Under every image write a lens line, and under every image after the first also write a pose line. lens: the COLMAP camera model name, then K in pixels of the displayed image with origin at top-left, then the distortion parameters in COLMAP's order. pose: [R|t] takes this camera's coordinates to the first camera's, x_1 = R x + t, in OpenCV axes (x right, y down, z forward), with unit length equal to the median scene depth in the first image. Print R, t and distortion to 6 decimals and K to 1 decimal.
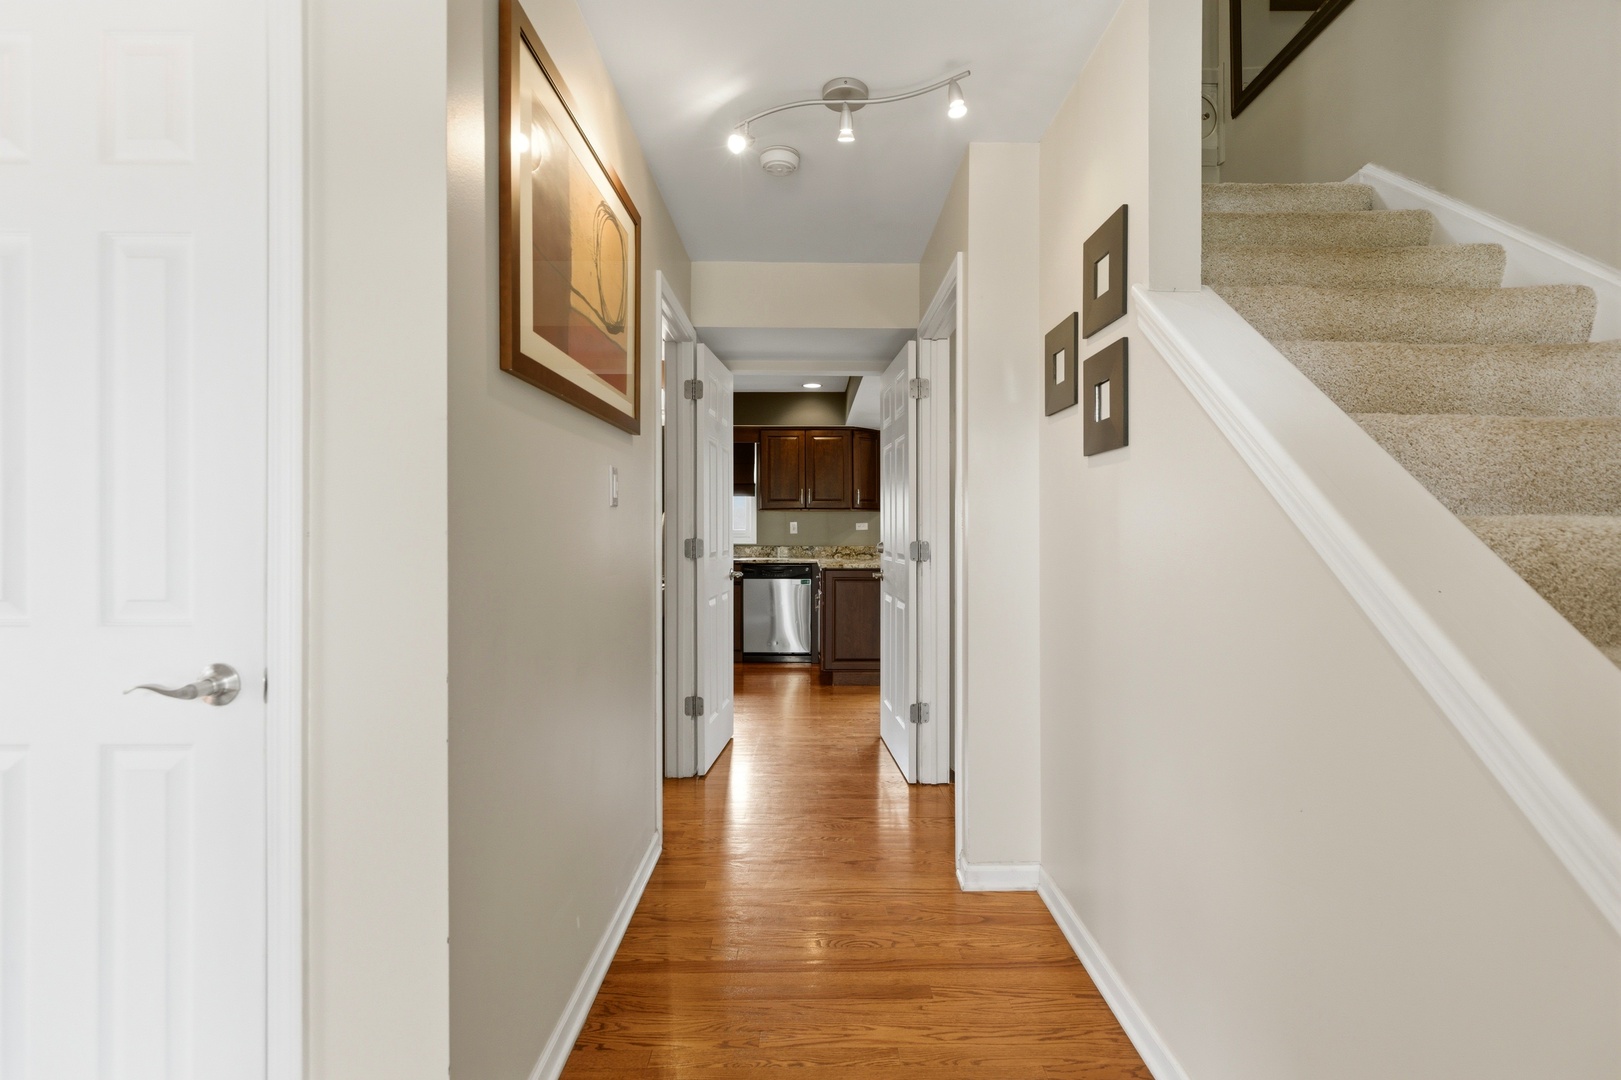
lens RADIAL K [[737.2, 0, 812.3], [0, 737.2, 531.8], [0, 0, 1]] dist [-0.000531, 0.000497]
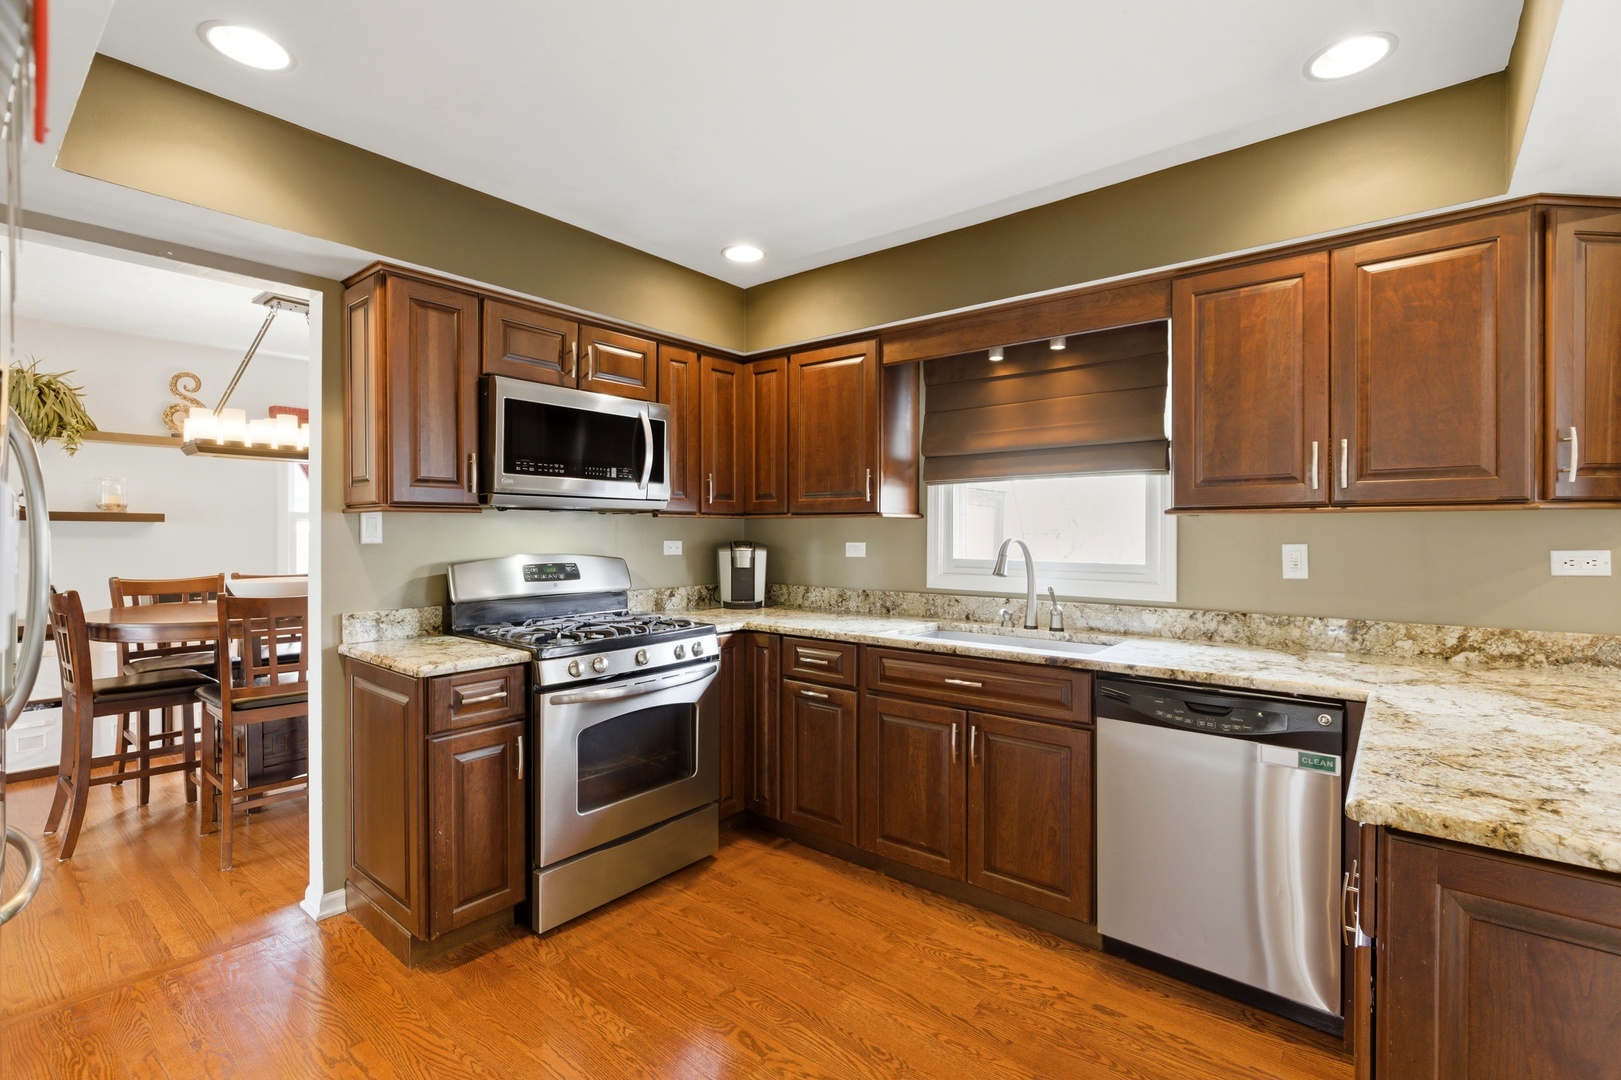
lens RADIAL K [[737.2, 0, 809.2], [0, 737.2, 534.4], [0, 0, 1]] dist [-0.000531, 0.000497]
pose [[0.771969, 0.005021, -0.635640, 0.018814], [-0.006537, 0.999979, -0.000041, -0.017316], [0.635627, 0.004187, 0.771985, 0.621586]]
